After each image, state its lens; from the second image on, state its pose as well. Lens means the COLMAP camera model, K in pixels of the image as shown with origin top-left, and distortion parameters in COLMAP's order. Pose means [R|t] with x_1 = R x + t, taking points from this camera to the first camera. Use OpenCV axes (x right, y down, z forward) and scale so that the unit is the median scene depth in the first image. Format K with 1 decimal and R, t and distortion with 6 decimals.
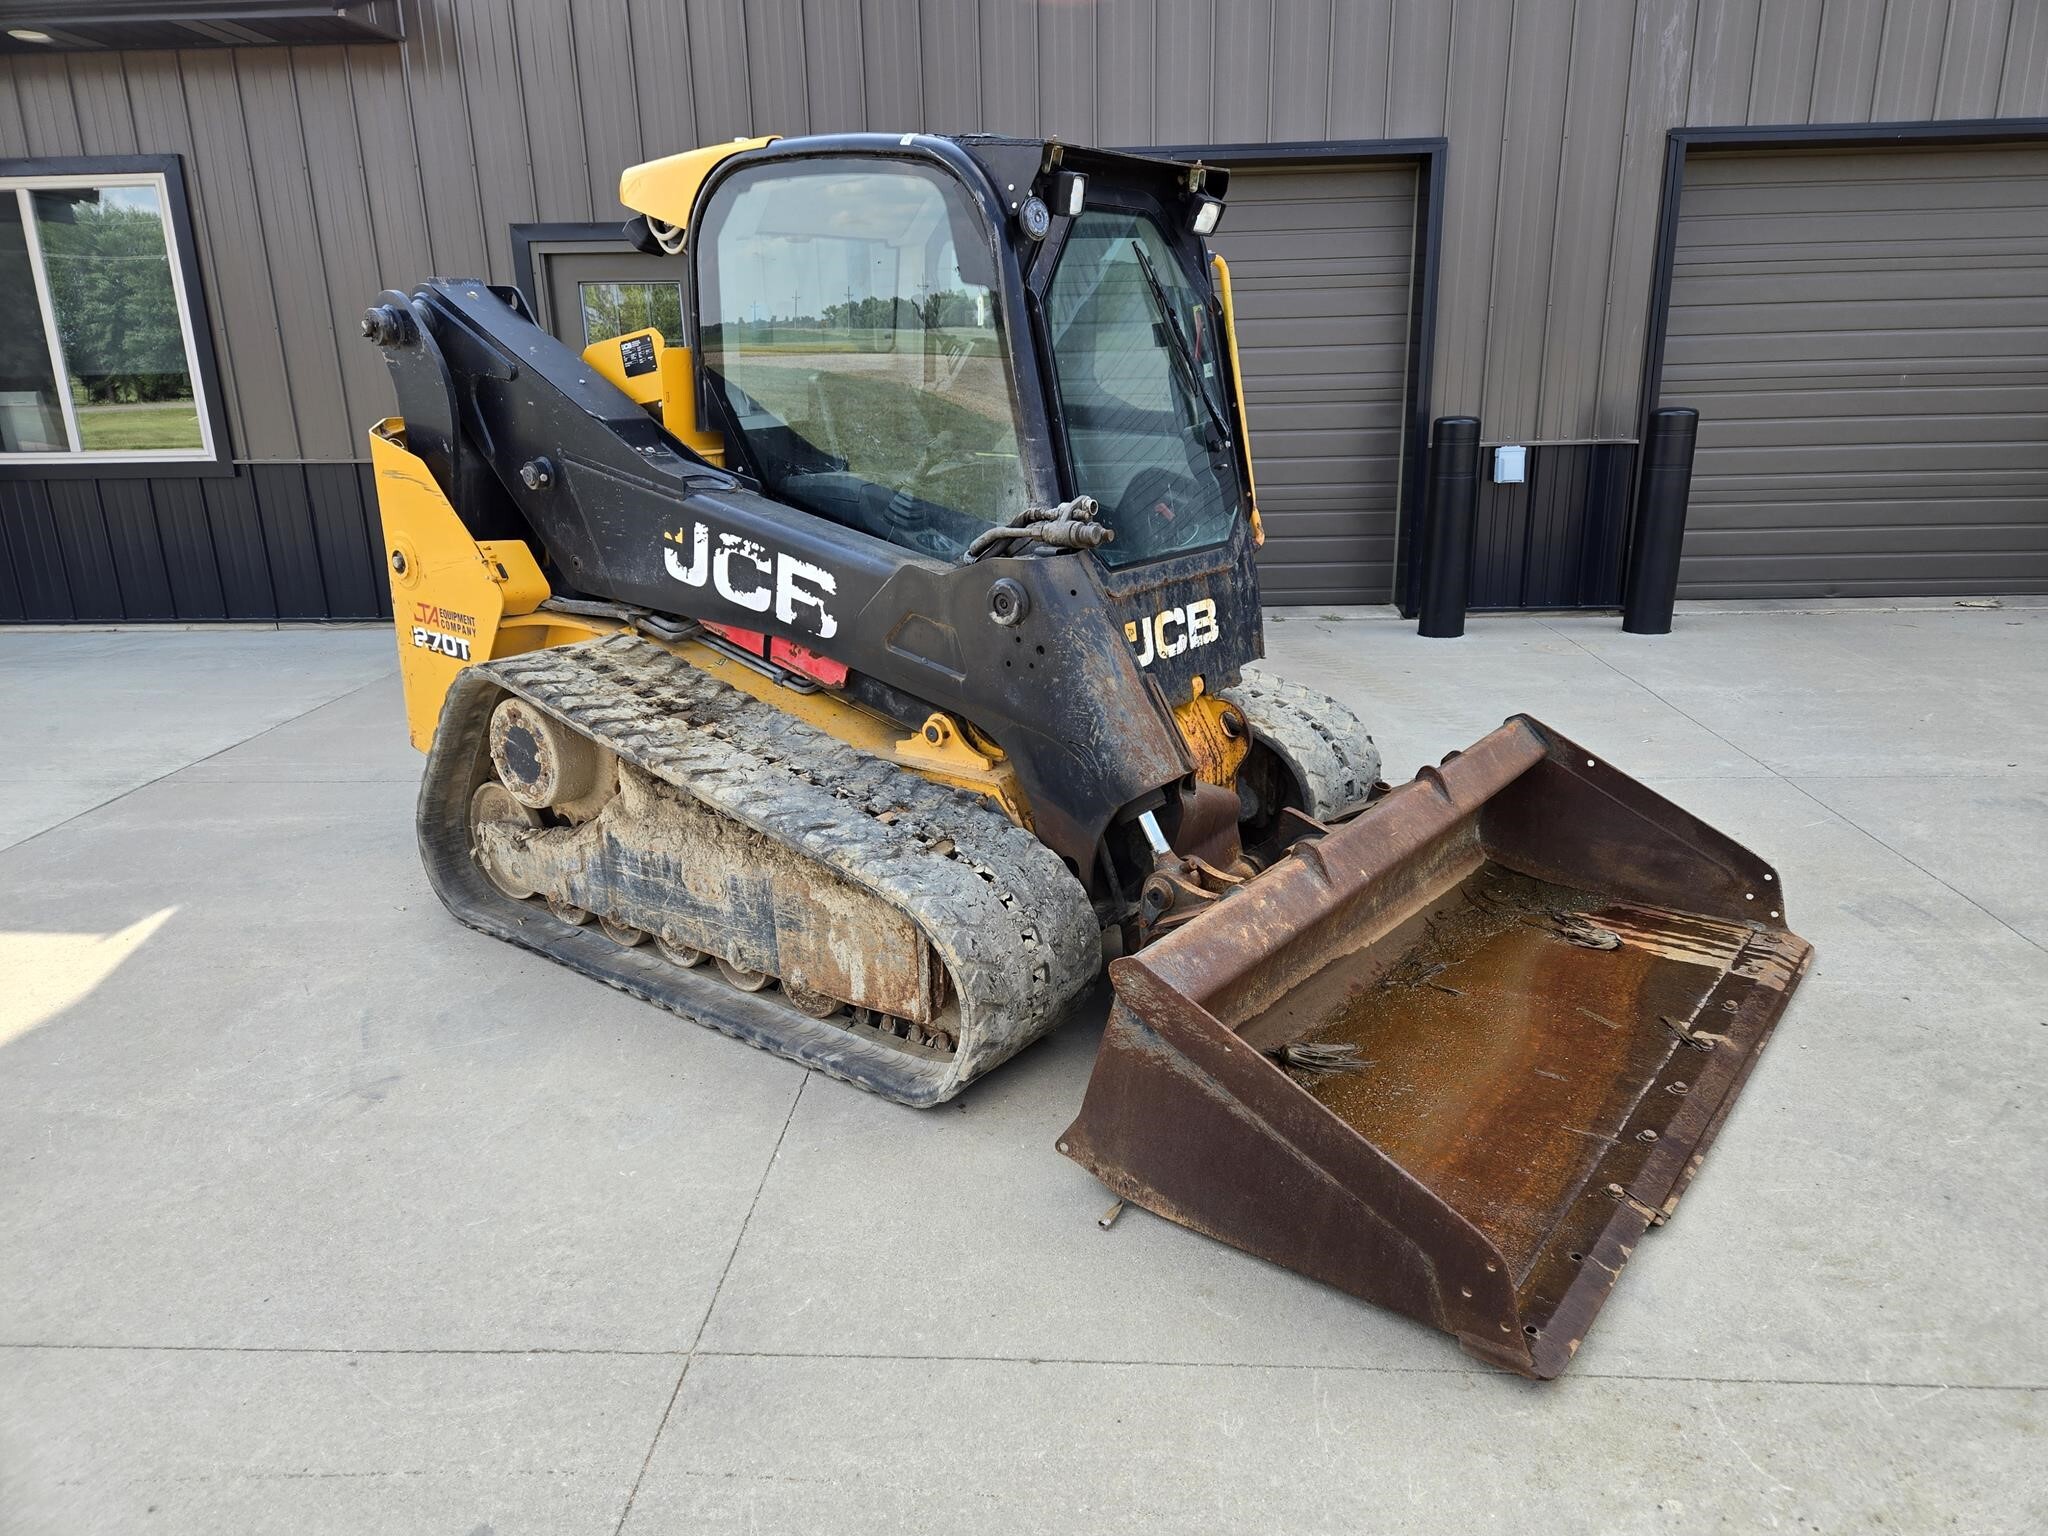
lens RADIAL K [[1207.7, 0, 1024.0], [0, 1207.7, 768.0], [0, 0, 1]] dist [0.001592, 0.000150]
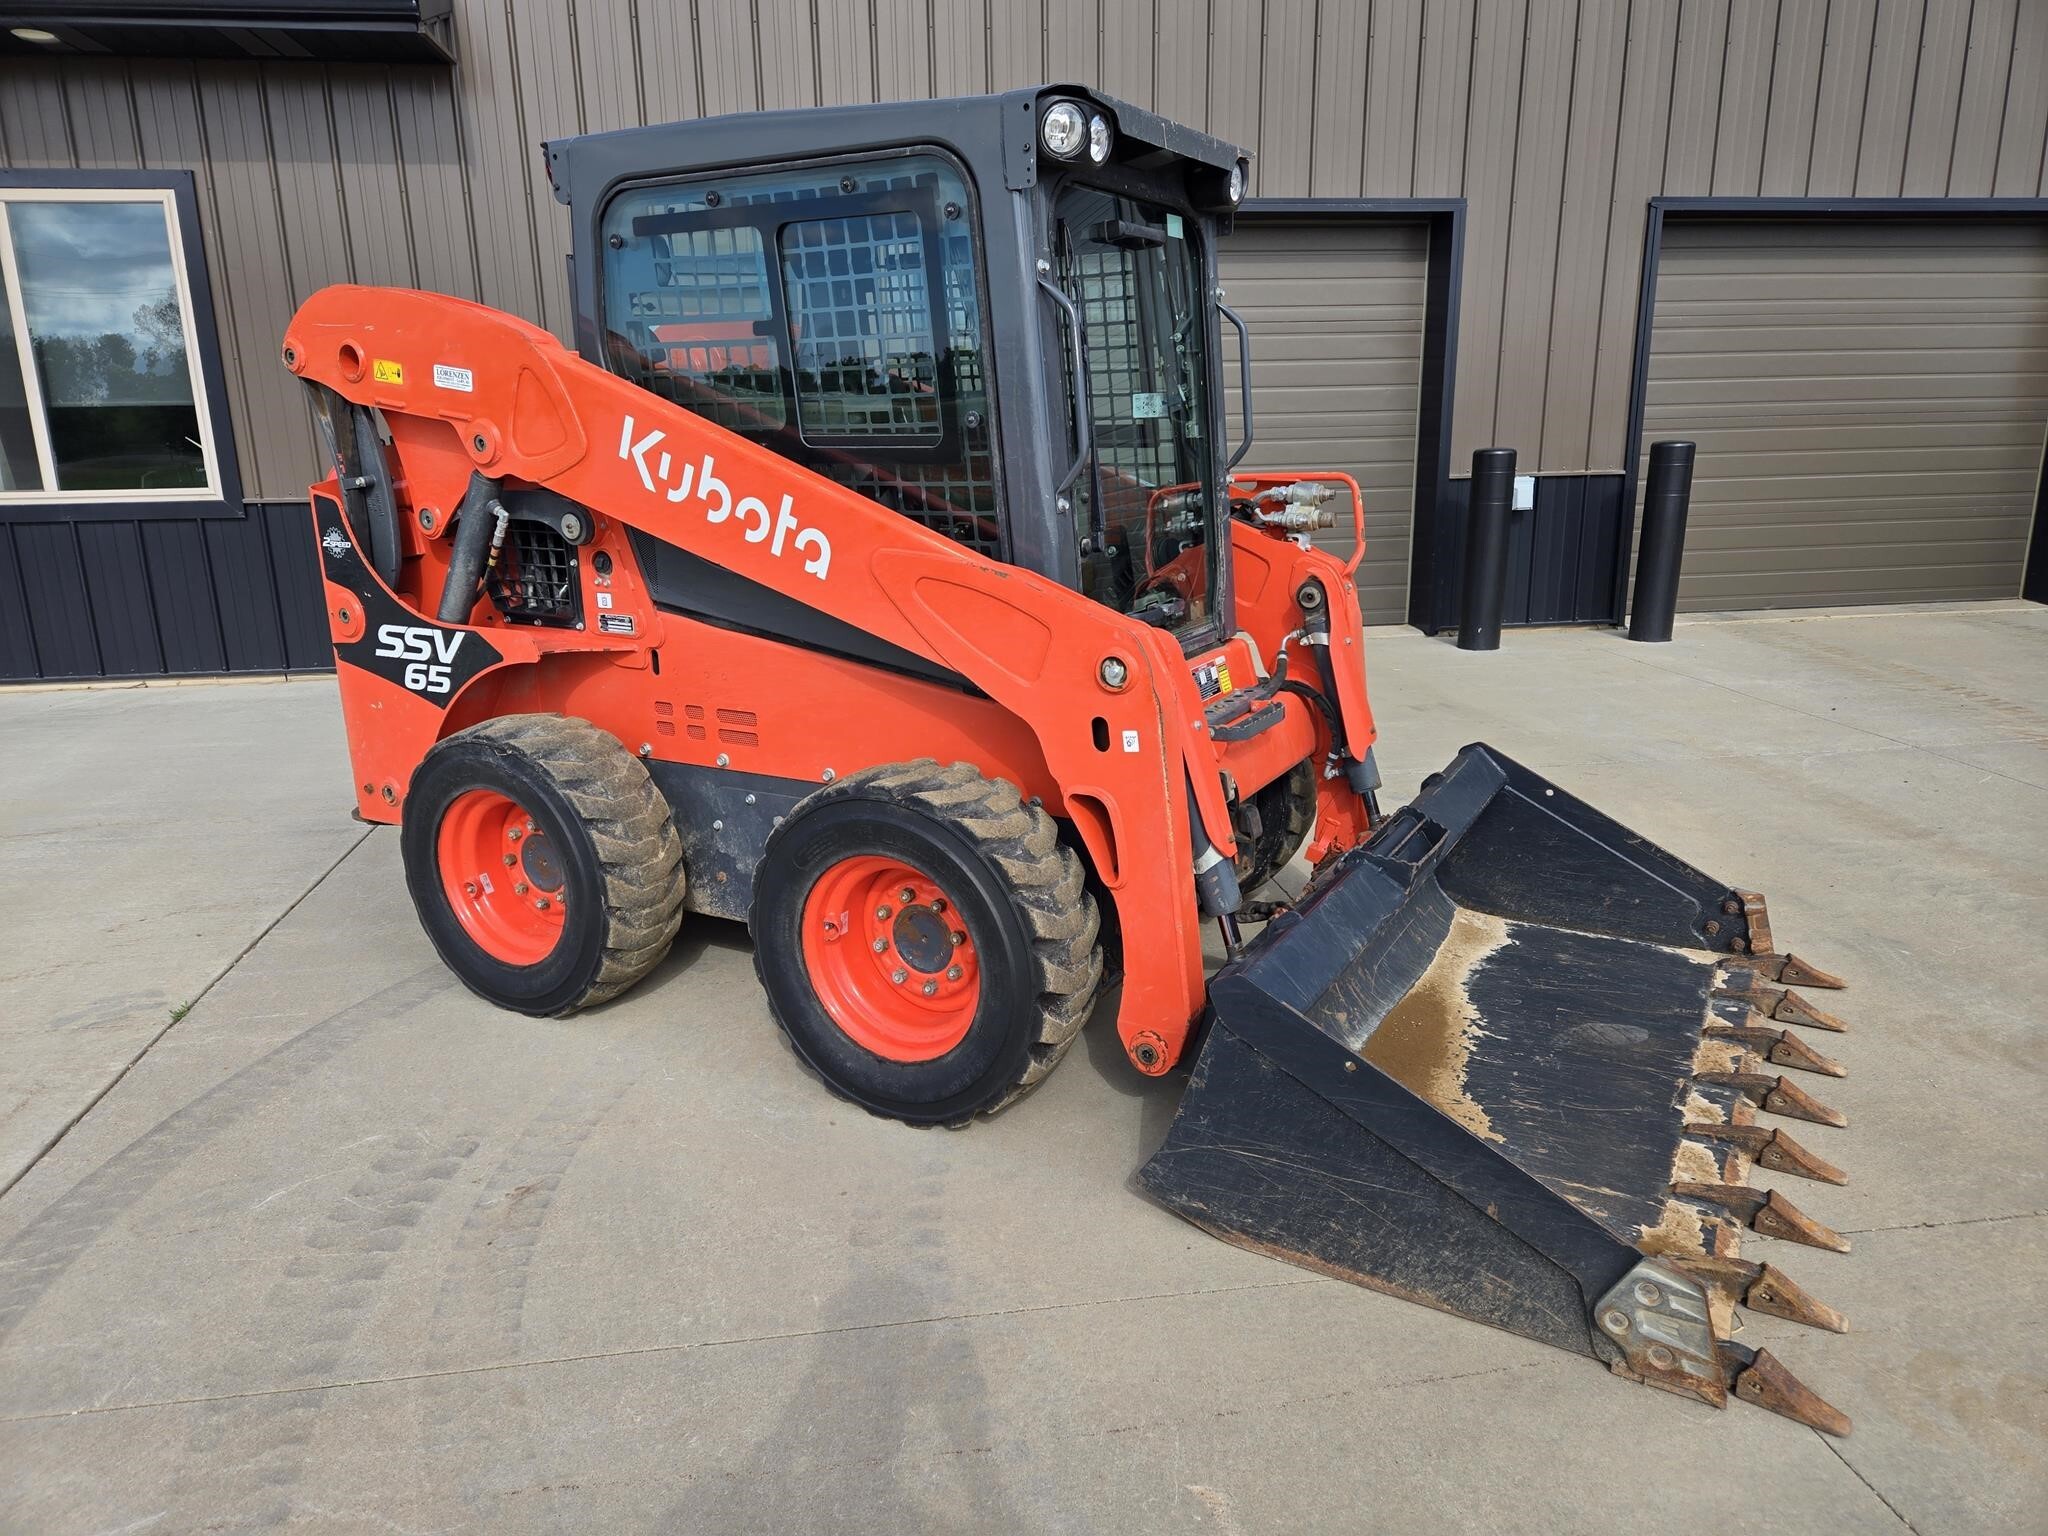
lens RADIAL K [[1207.7, 0, 1024.0], [0, 1207.7, 768.0], [0, 0, 1]] dist [0.001592, 0.000150]
pose [[0.984594, -0.045802, 0.168750, -0.246289], [0.051286, 0.998283, -0.028282, 0.007187], [-0.167165, 0.036501, 0.985253, -0.000793]]
